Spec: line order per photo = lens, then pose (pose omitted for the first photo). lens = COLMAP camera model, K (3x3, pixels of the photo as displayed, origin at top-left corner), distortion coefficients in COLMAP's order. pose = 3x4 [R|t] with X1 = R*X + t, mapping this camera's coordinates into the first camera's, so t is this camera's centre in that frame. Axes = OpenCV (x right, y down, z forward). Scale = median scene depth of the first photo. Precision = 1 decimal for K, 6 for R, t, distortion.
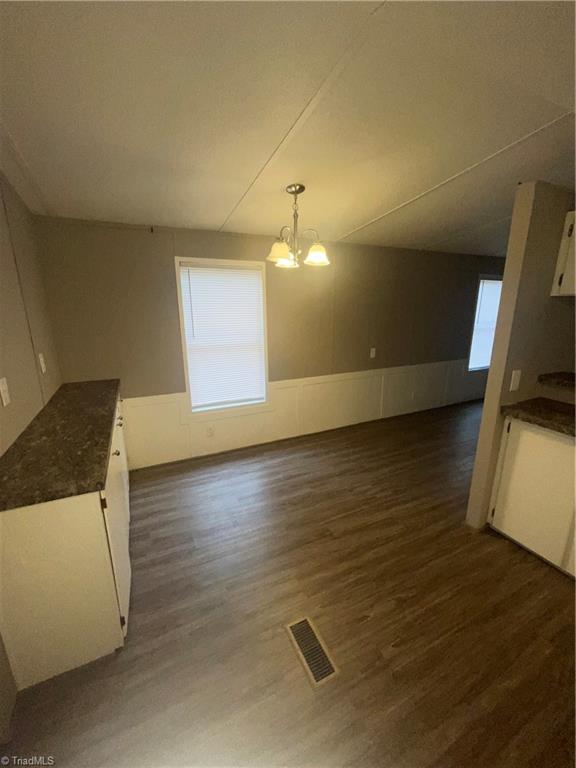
lens RADIAL K [[315.6, 0, 284.8], [0, 315.6, 378.8], [0, 0, 1]] dist [0.000314, -0.000281]
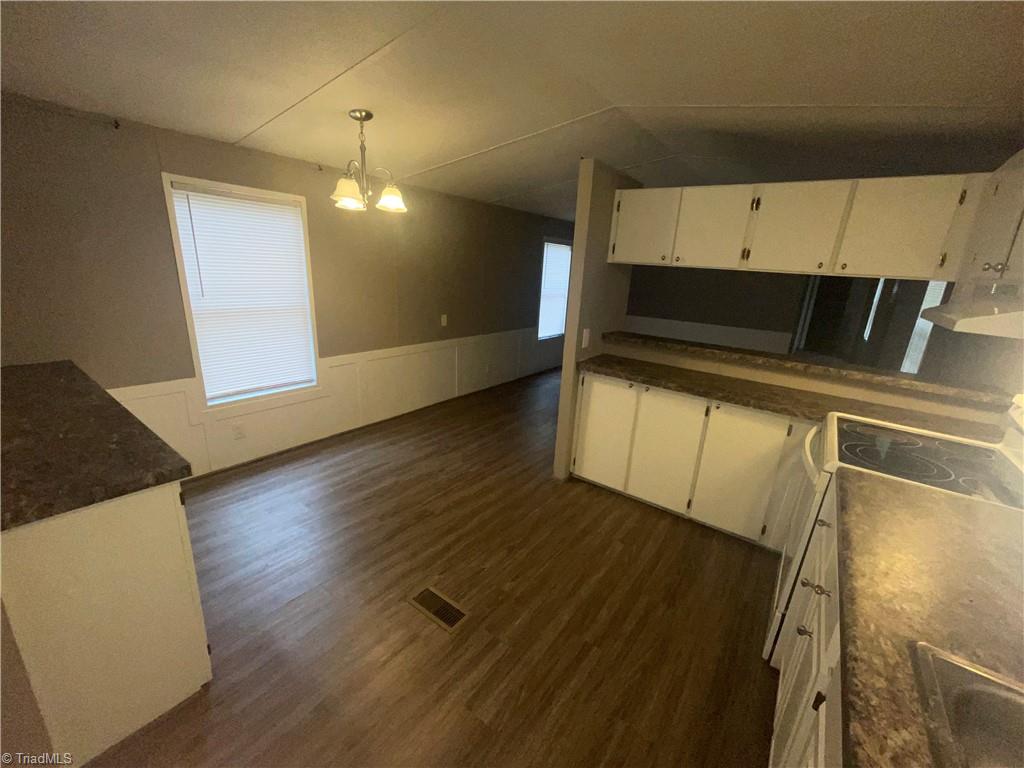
lens RADIAL K [[425.5, 0, 512.0], [0, 425.5, 384.0], [0, 0, 1]] dist [0.001063, 0.000023]
pose [[0.881827, -0.078413, 0.465008, -0.160576], [0.056940, 0.996569, 0.060068, 0.047547], [-0.468123, -0.026492, 0.883266, -0.158222]]
